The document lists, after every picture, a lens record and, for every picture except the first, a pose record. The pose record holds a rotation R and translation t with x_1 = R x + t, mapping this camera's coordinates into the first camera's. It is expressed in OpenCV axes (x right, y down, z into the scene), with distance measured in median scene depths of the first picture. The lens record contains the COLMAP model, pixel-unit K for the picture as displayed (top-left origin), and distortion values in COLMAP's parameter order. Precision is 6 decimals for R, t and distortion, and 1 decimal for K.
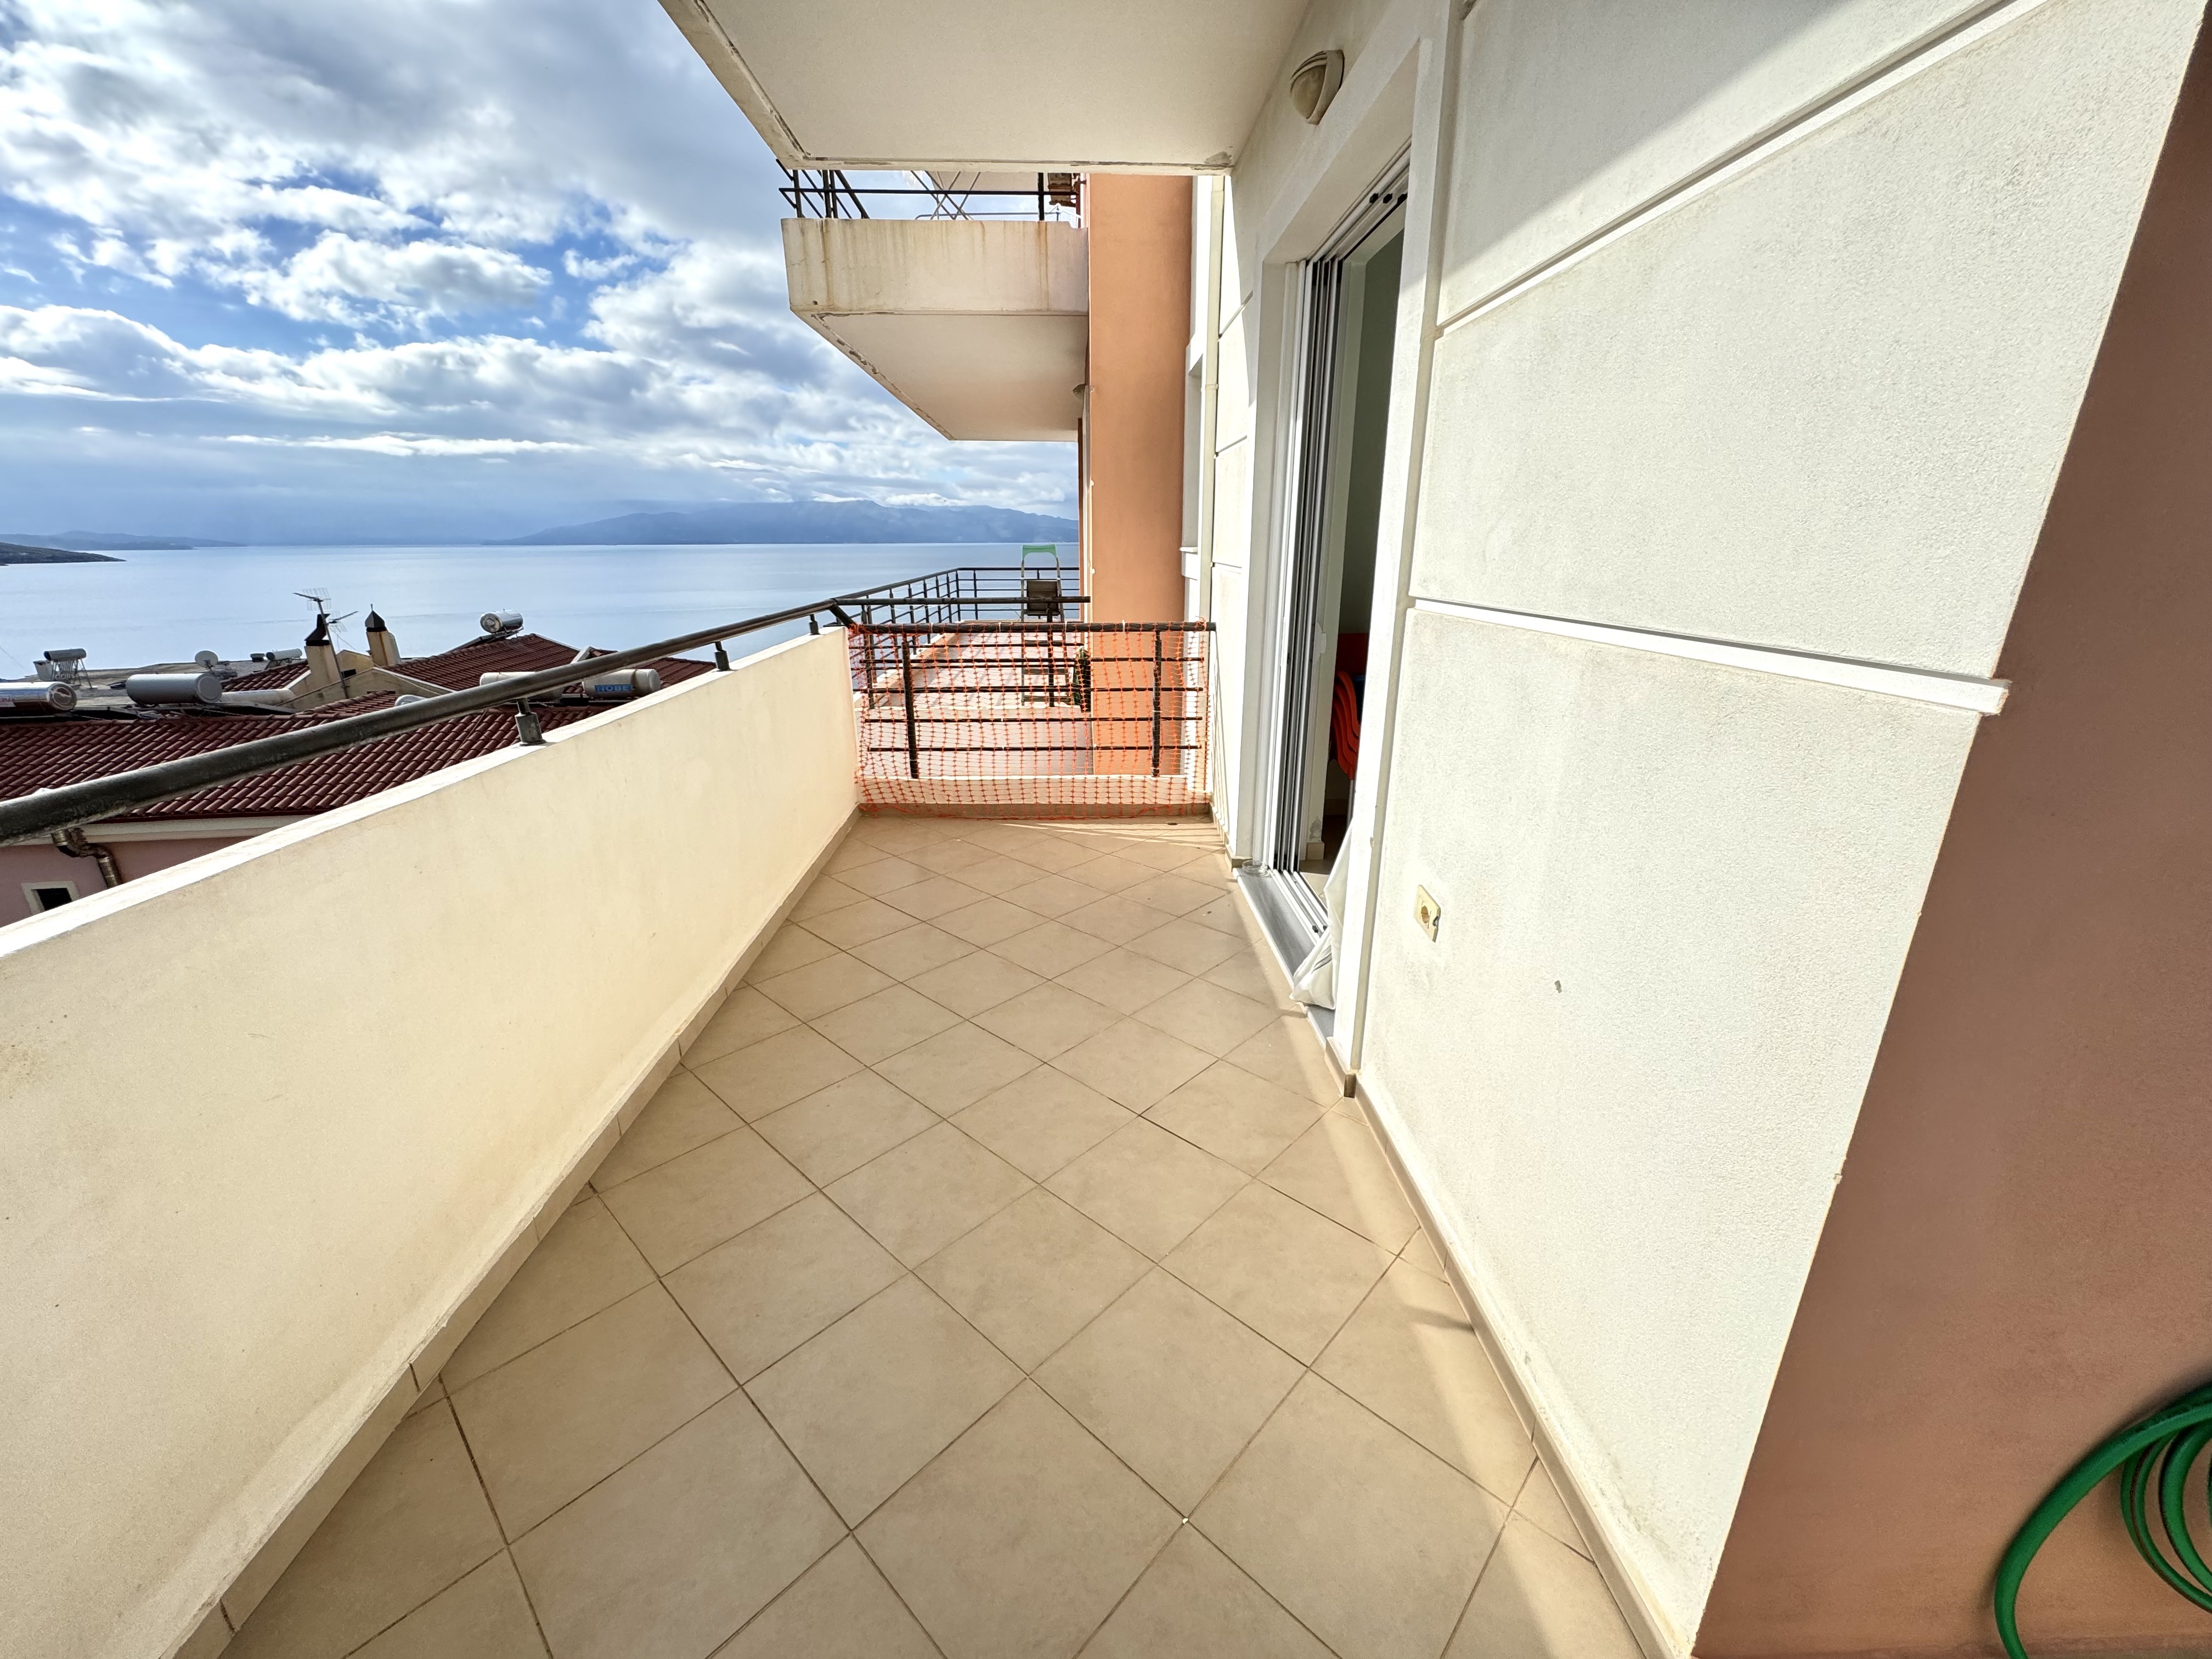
lens RADIAL K [[881.7, 0, 1110.1], [0, 881.7, 829.9], [0, 0, 1]] dist [0.001617, 0.000449]
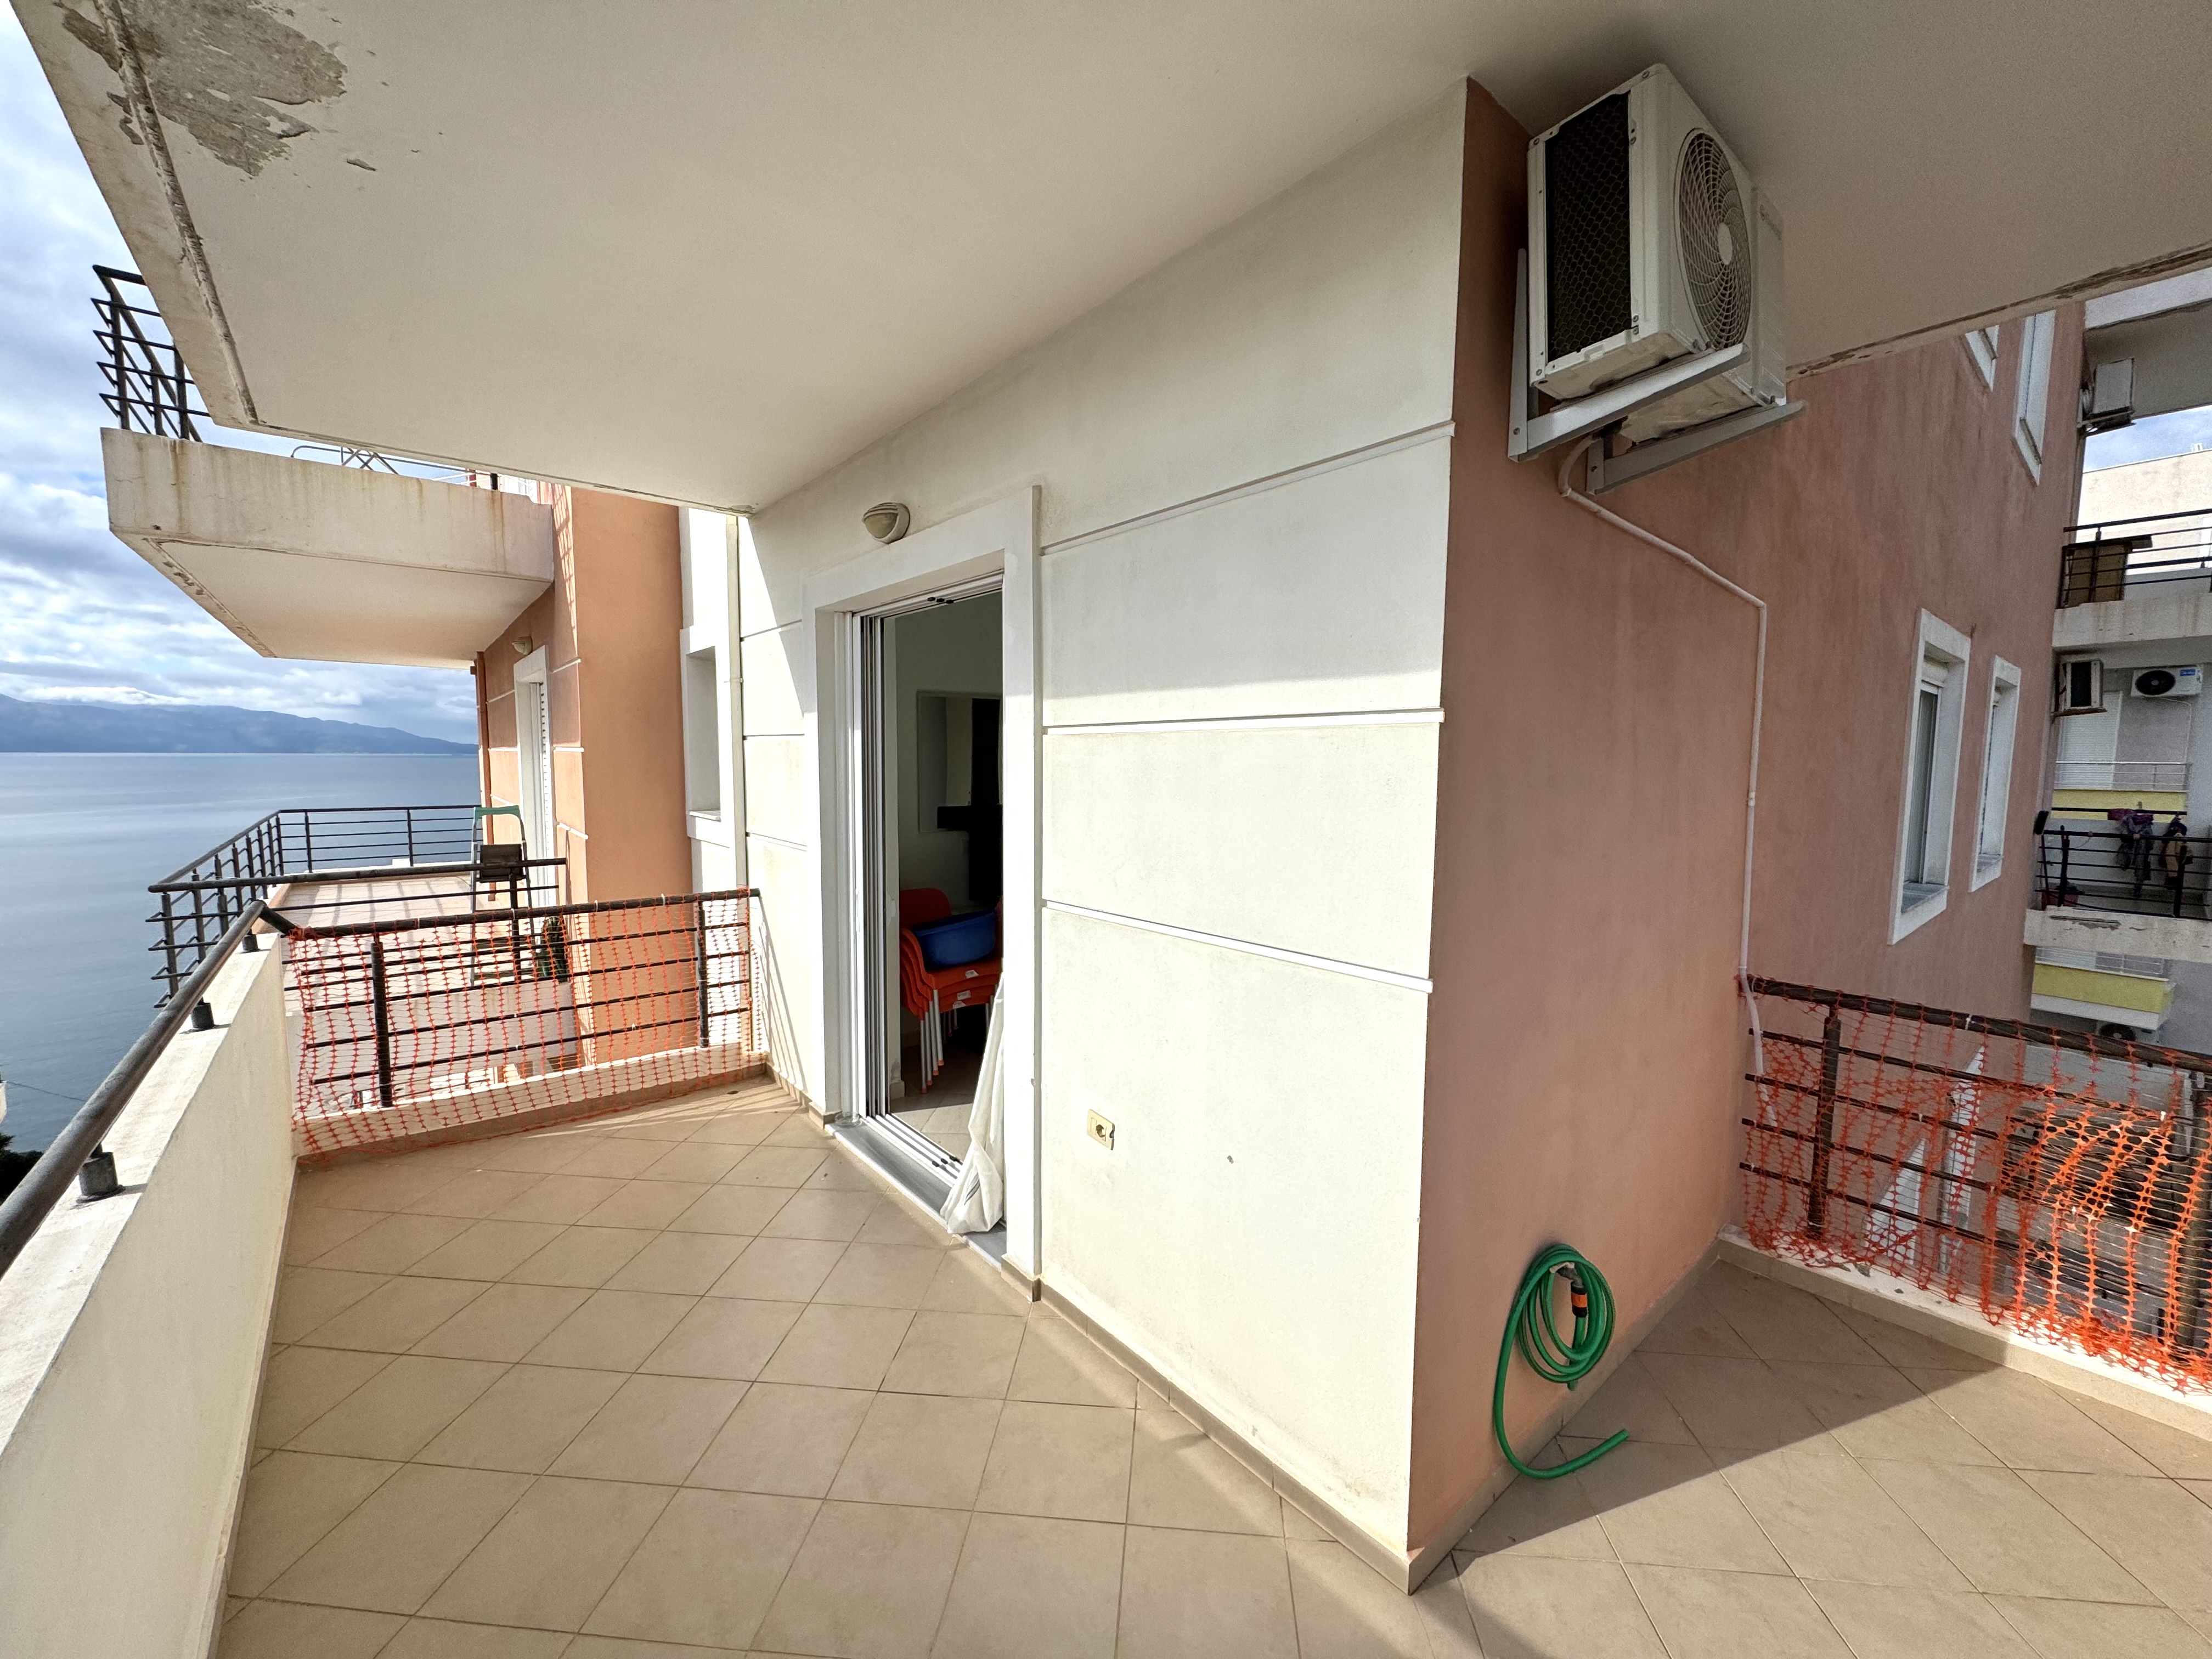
lens RADIAL K [[881.7, 0, 1104.3], [0, 881.7, 831.4], [0, 0, 1]] dist [0.001617, 0.000449]
pose [[0.796026, -0.045031, 0.603586, -0.177901], [0.180306, 0.969595, -0.165455, -0.051051], [-0.577783, 0.240537, 0.779942, -0.071210]]
